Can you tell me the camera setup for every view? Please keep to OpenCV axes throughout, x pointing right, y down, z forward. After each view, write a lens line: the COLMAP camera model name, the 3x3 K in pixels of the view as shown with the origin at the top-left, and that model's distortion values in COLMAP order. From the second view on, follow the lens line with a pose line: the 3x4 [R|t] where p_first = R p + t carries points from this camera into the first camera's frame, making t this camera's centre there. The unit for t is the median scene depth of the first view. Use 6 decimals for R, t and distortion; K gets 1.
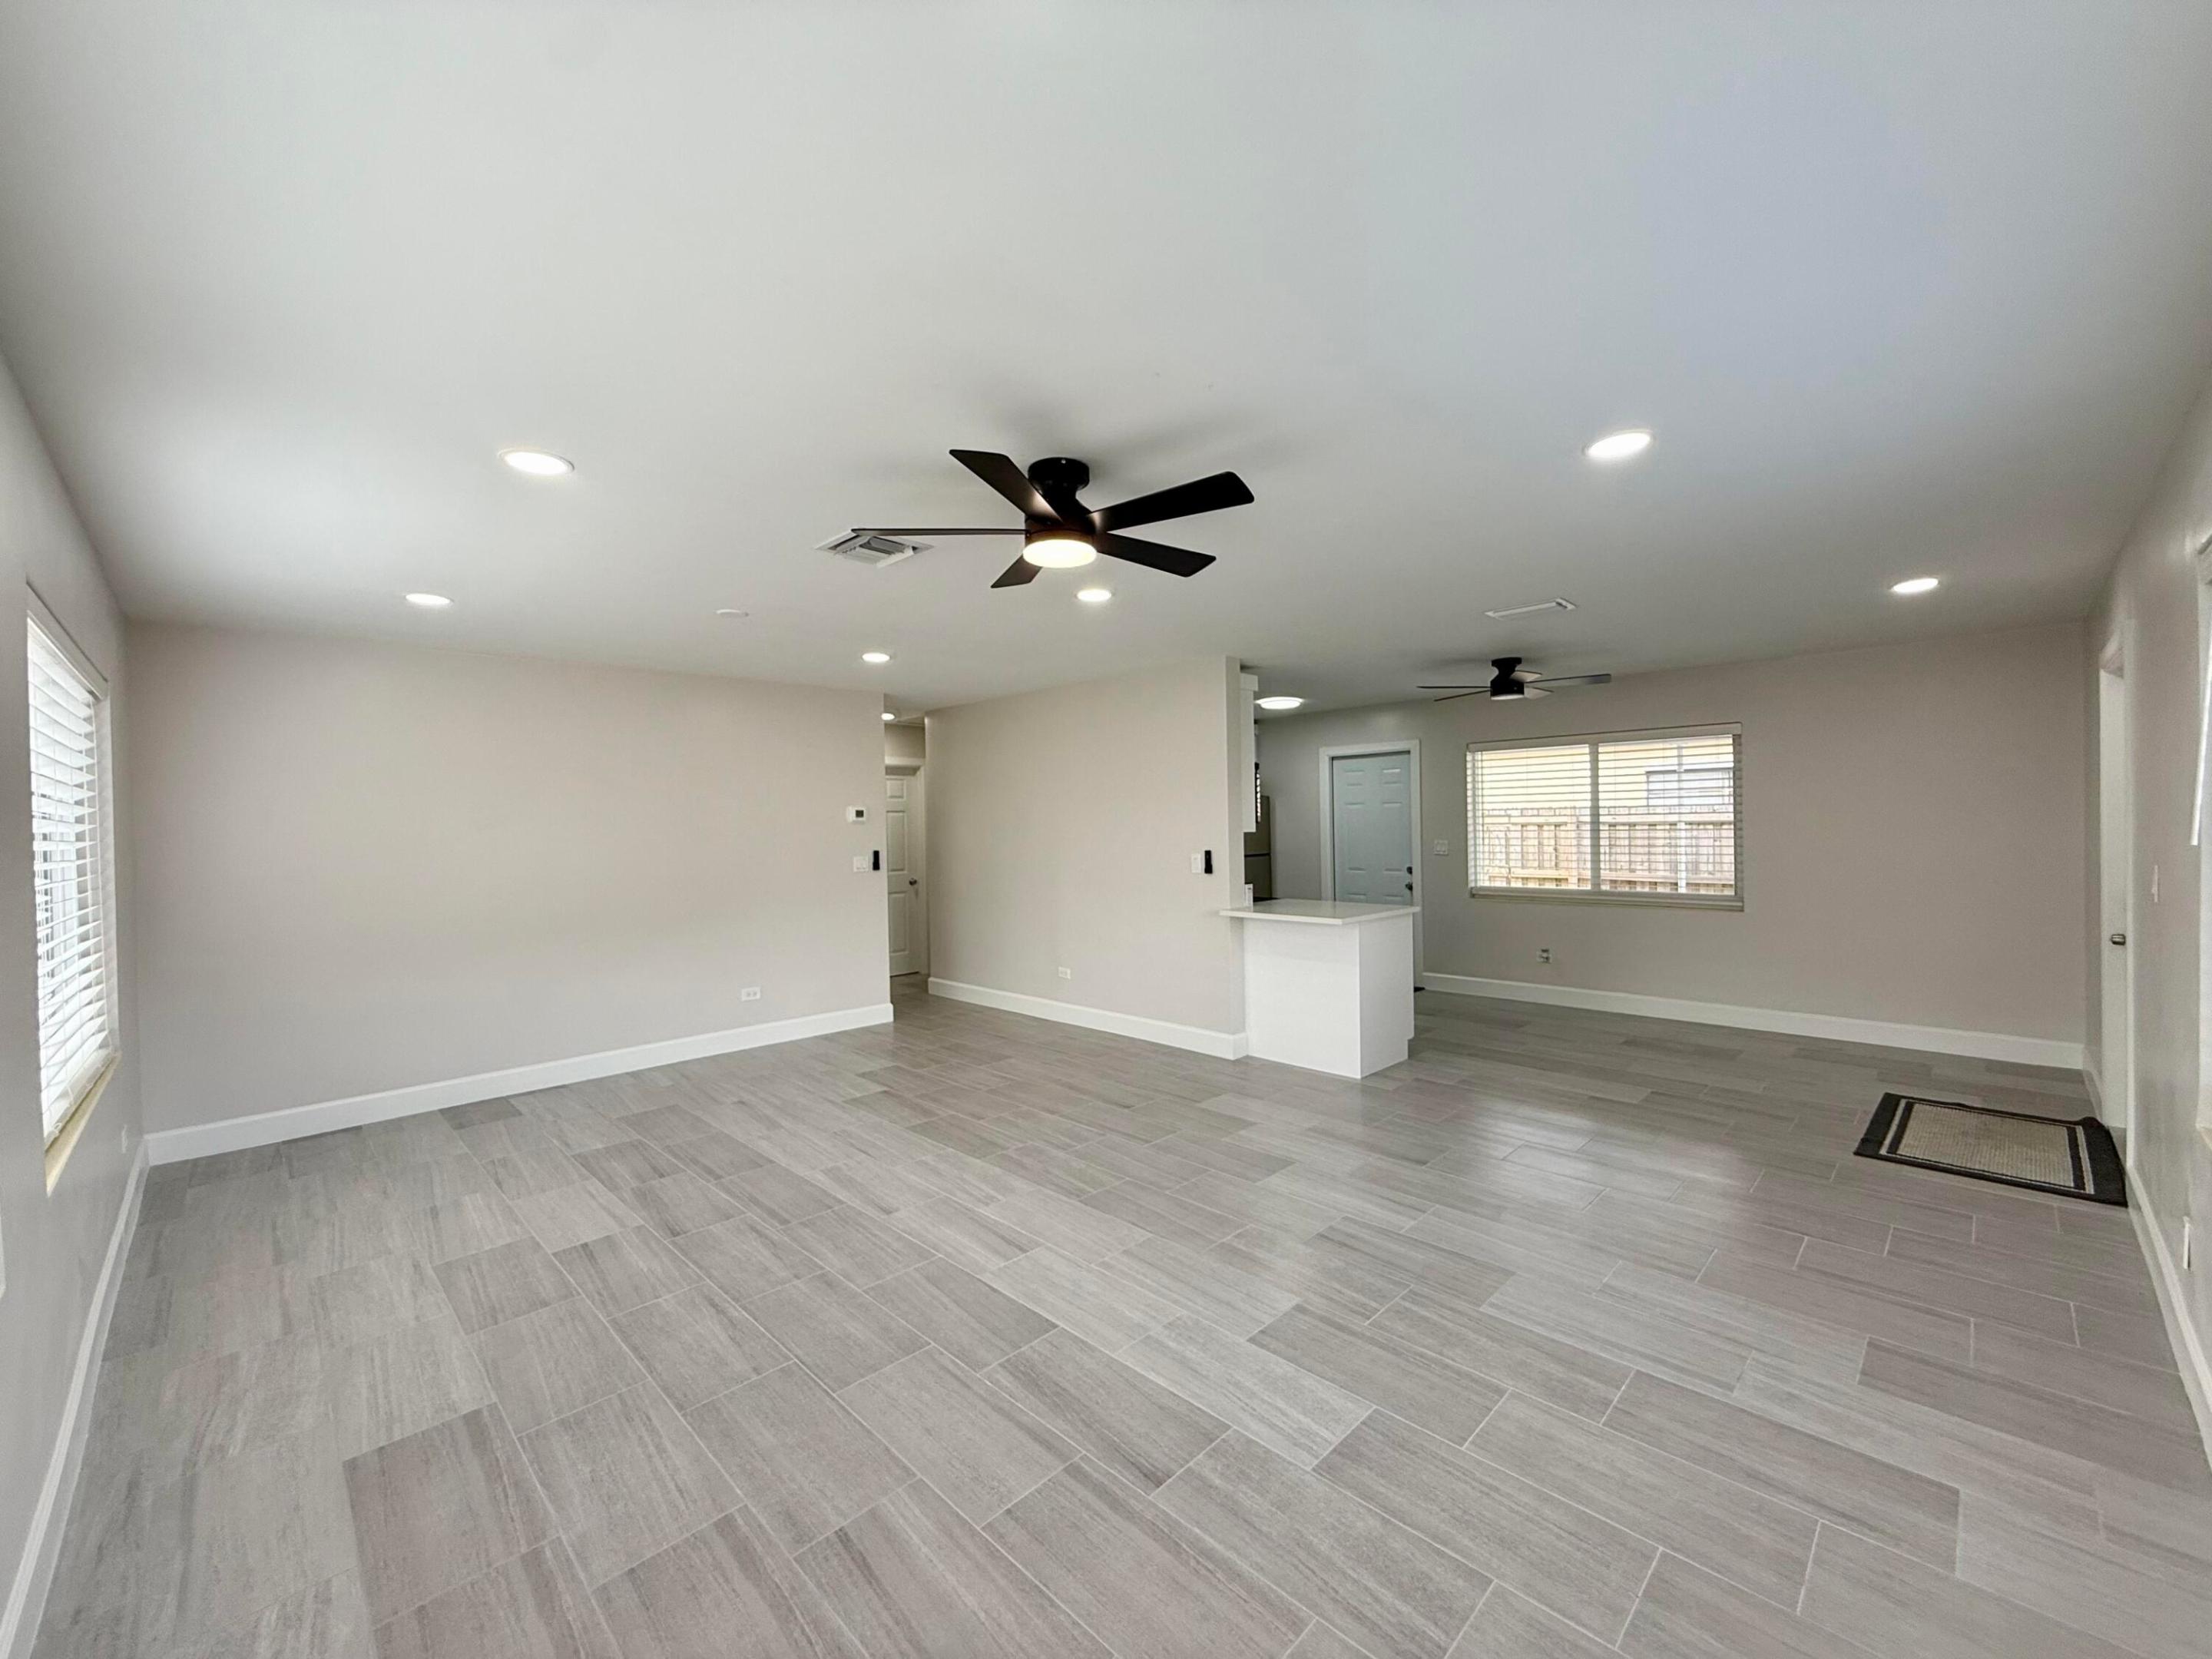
lens RADIAL K [[881.5, 0, 1101.3], [0, 881.5, 831.6], [0, 0, 1]] dist [-0.000489, 0.000399]
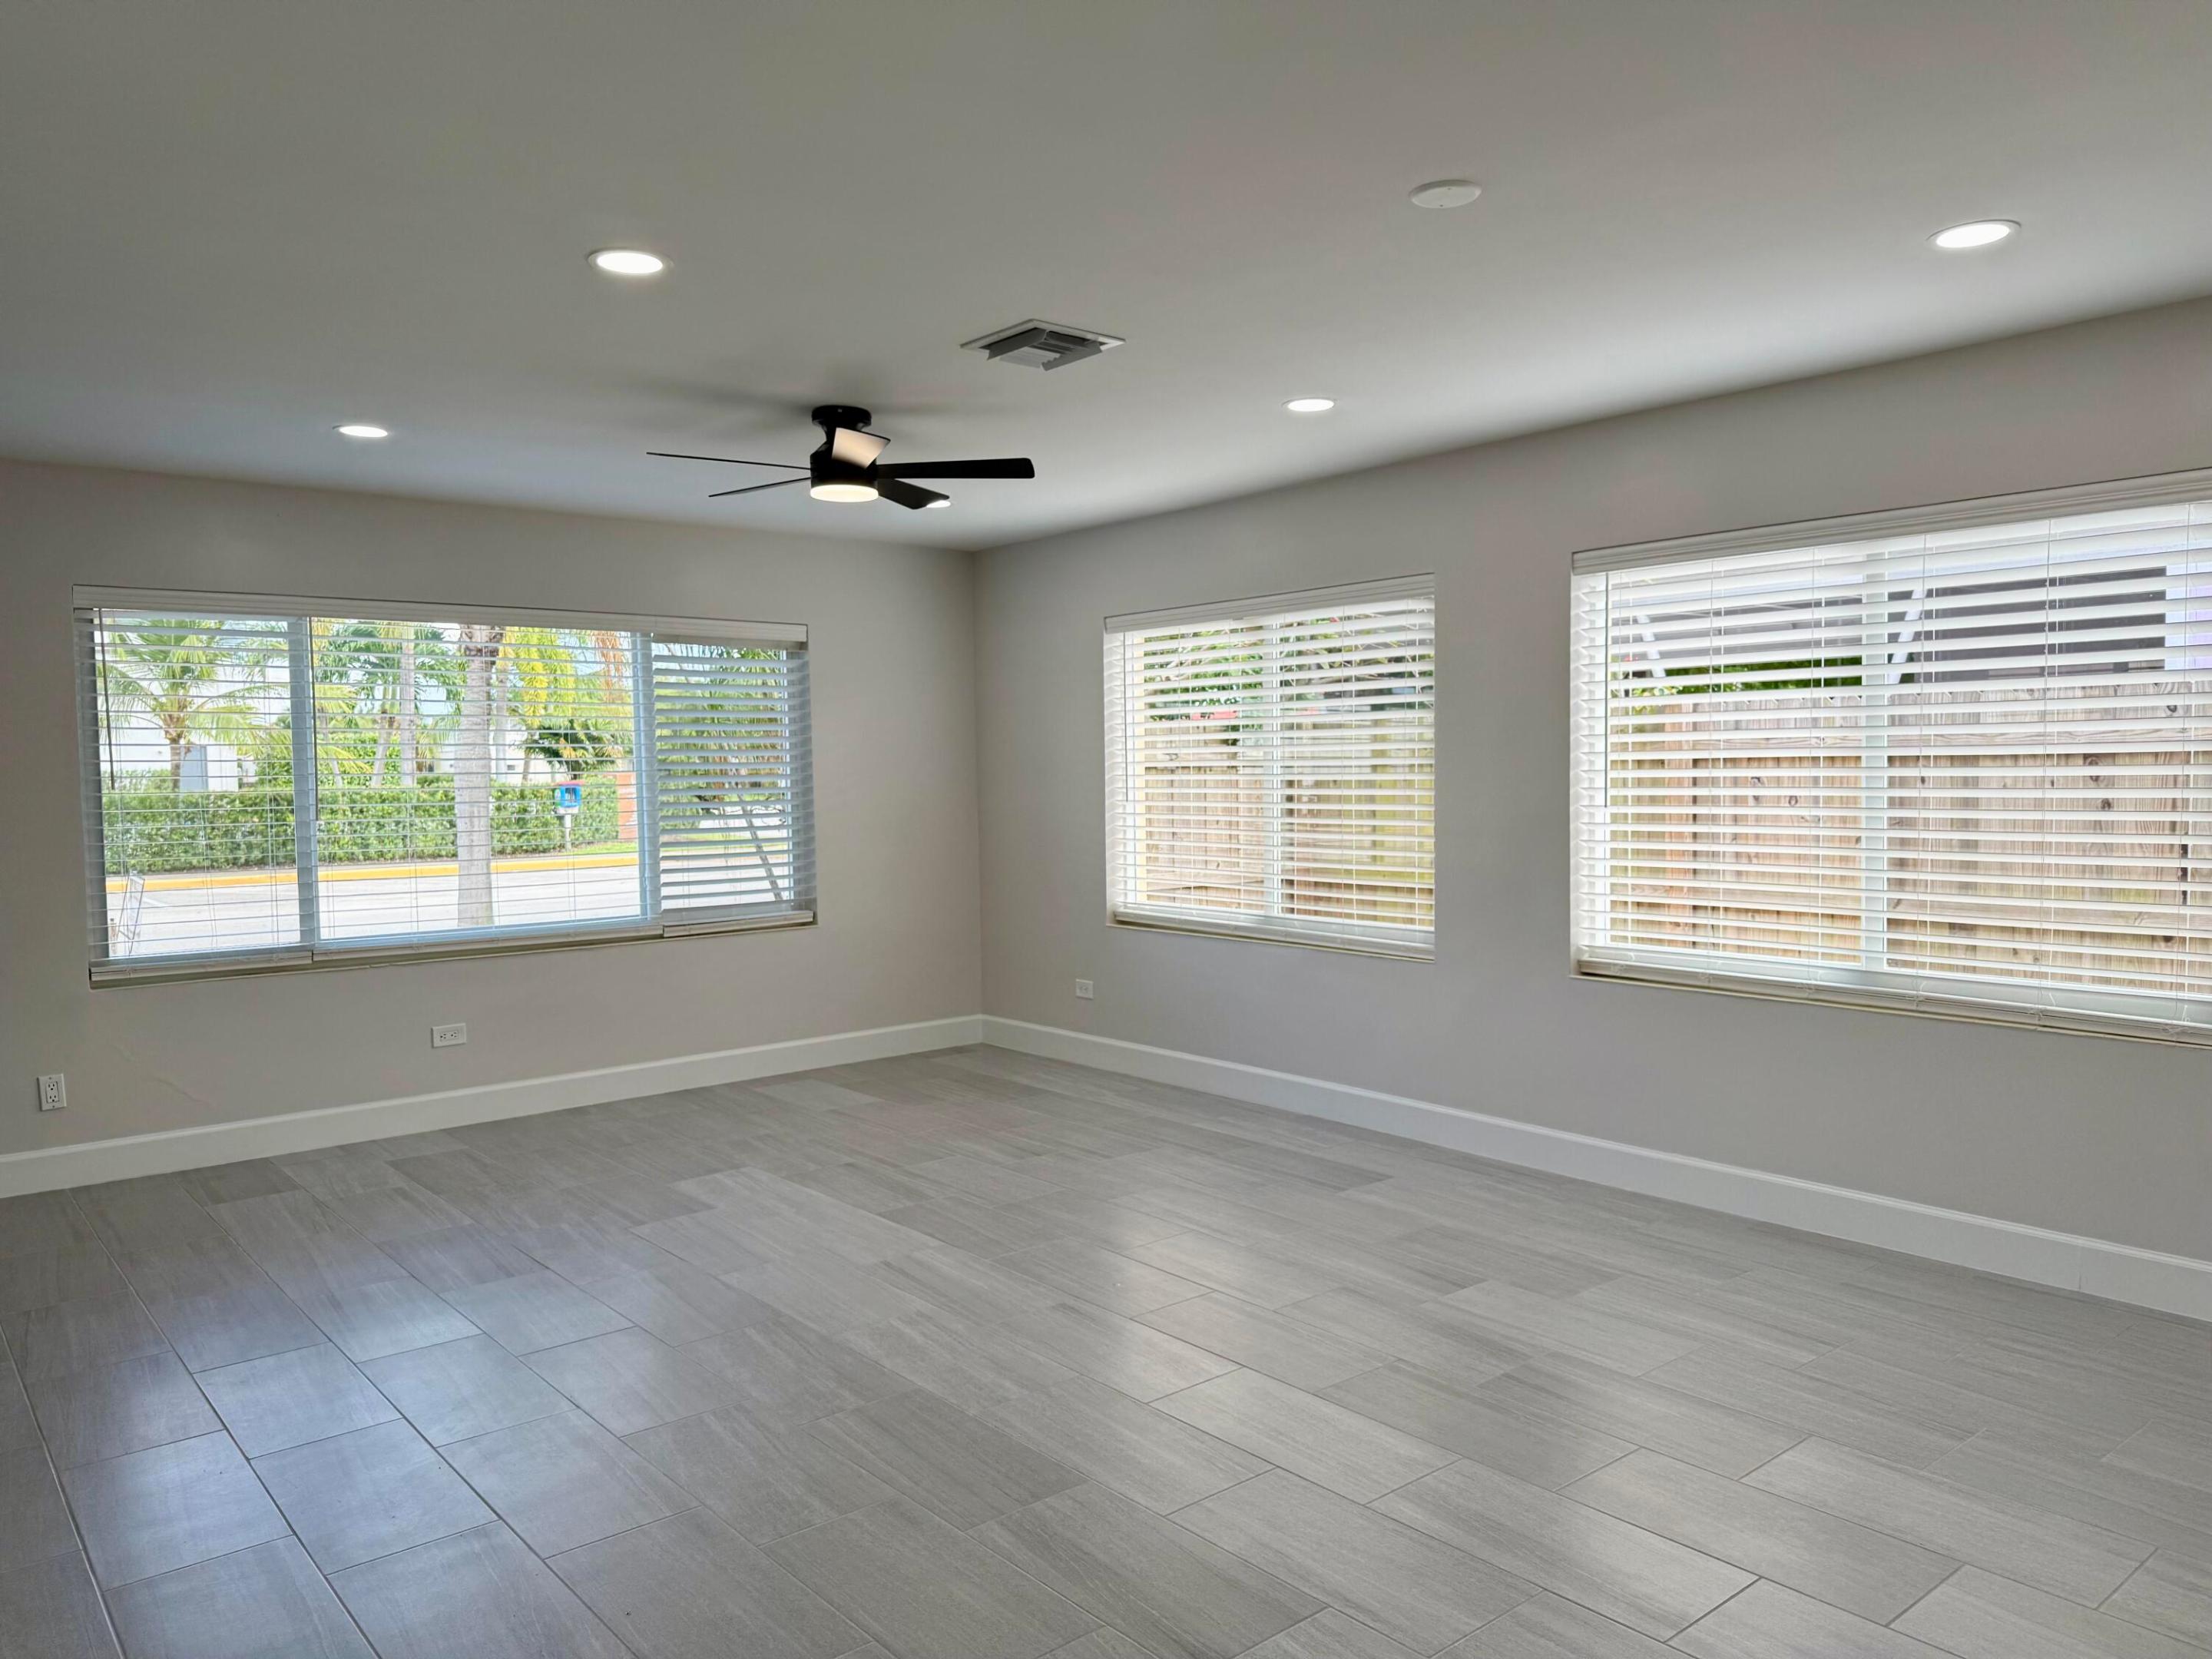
lens RADIAL K [[1535.4, 0, 1112.8], [0, 1535.4, 844.2], [0, 0, 1]] dist [0.082731, -0.114558]
pose [[-0.995828, 0.031584, 0.085615, -0.441309], [0.036536, 0.997711, 0.056894, 0.012177], [-0.083623, 0.059785, -0.994702, 2.430732]]
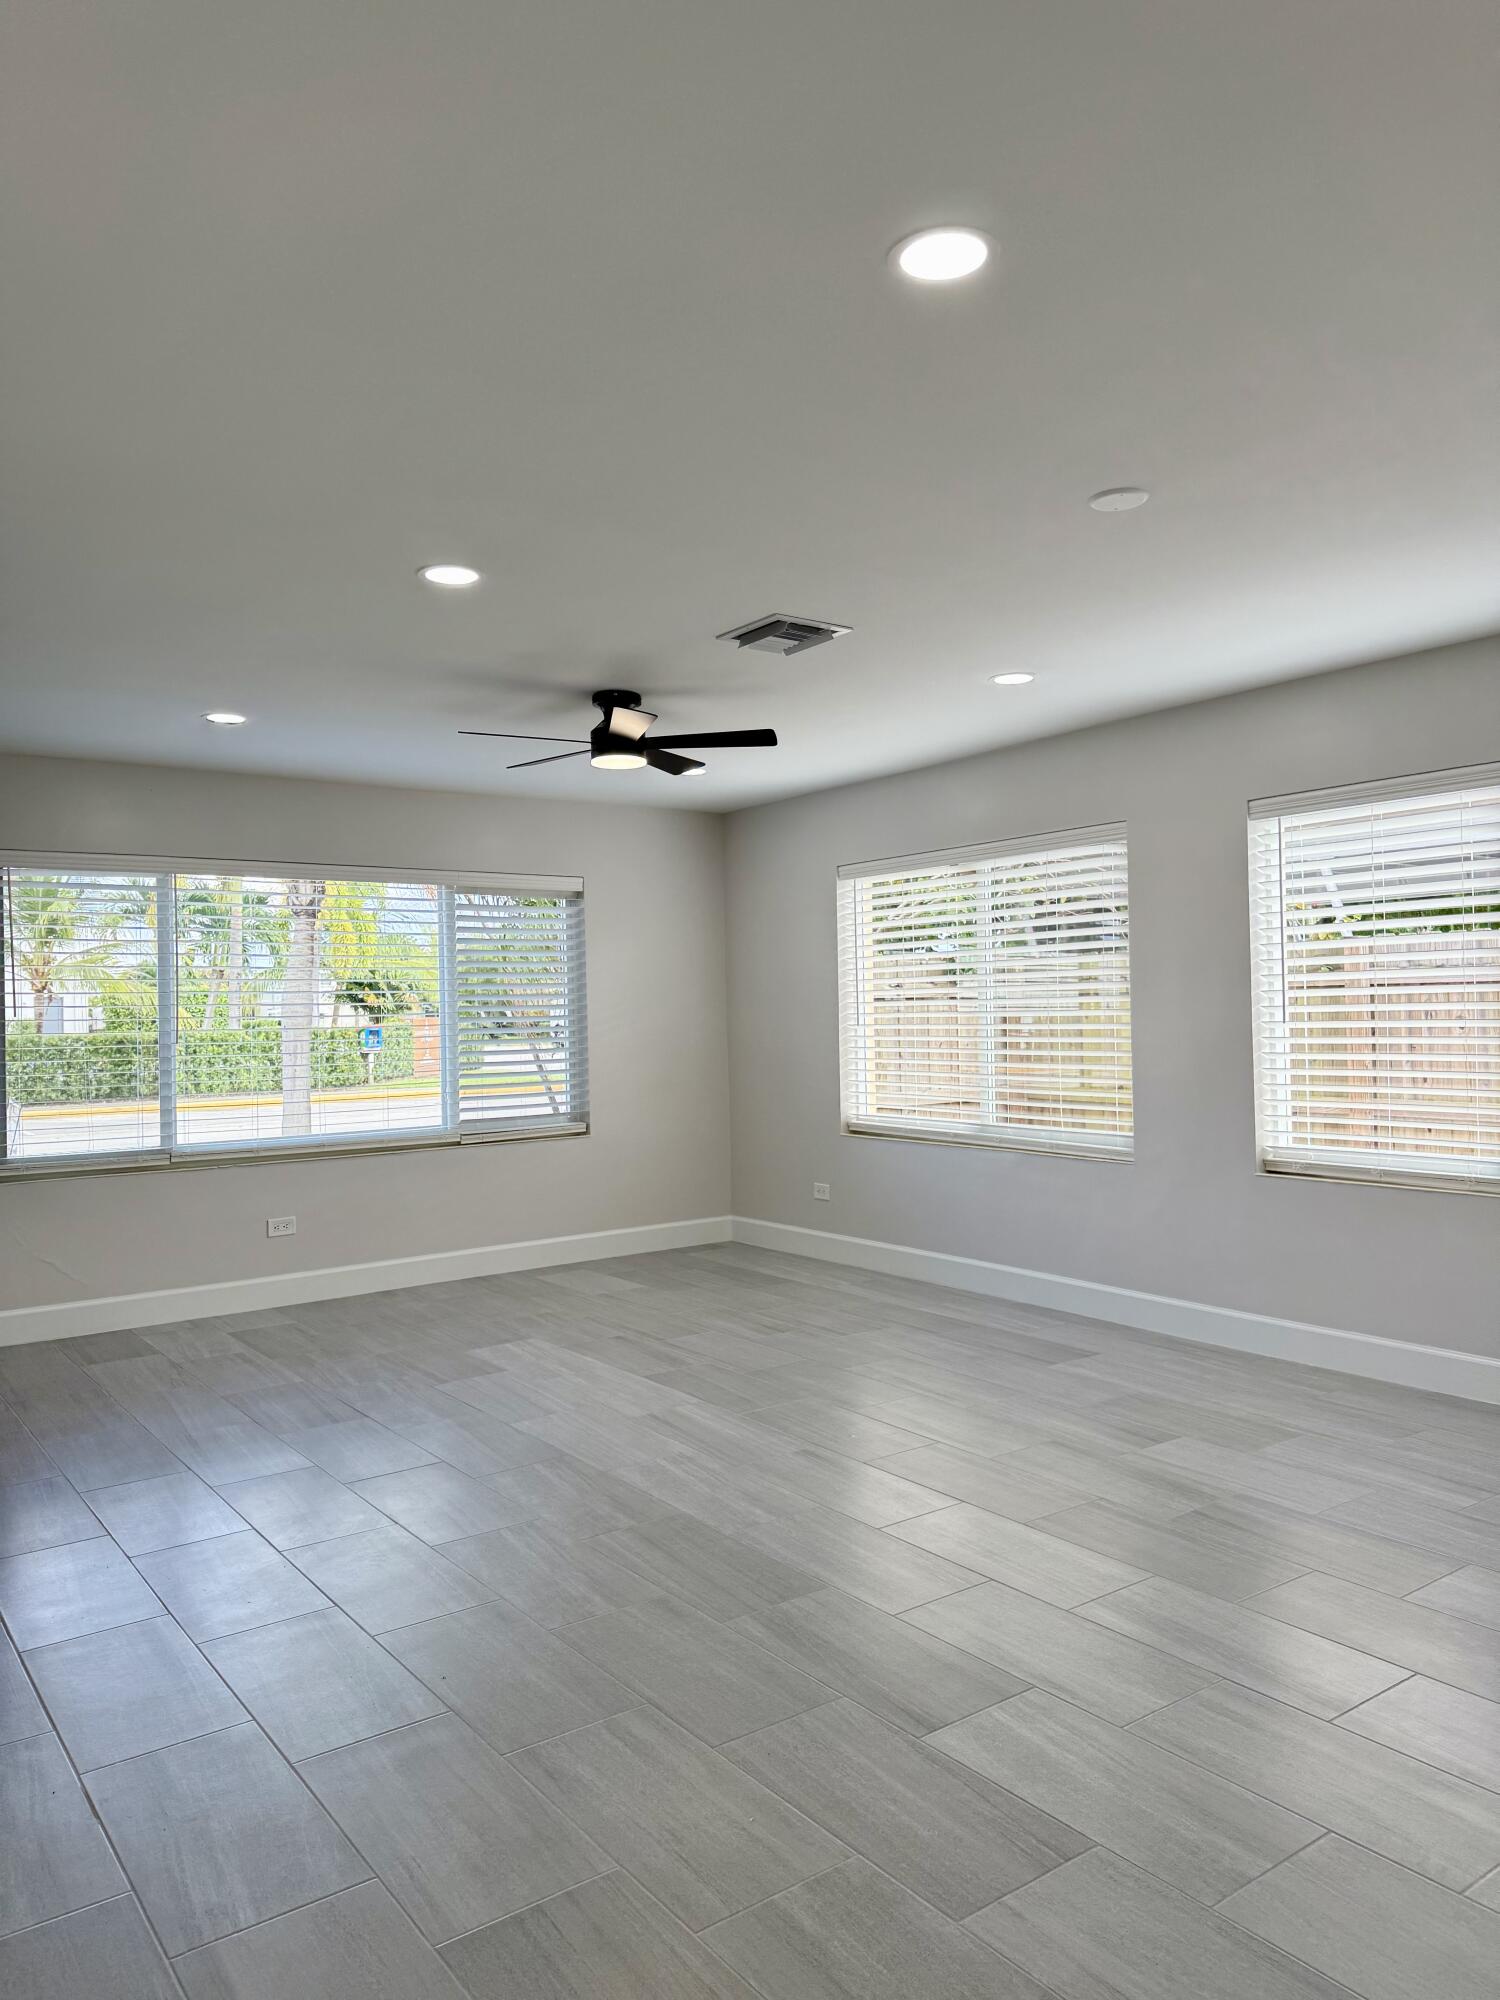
lens RADIAL K [[1383.2, 0, 747.1], [0, 1383.2, 999.8], [0, 0, 1]] dist [0.121458, -0.191773]
pose [[-0.987001, 0.042749, 0.154926, -0.449626], [0.042397, 0.999085, -0.005580, 0.040755], [-0.155023, 0.001061, -0.987910, 2.514284]]
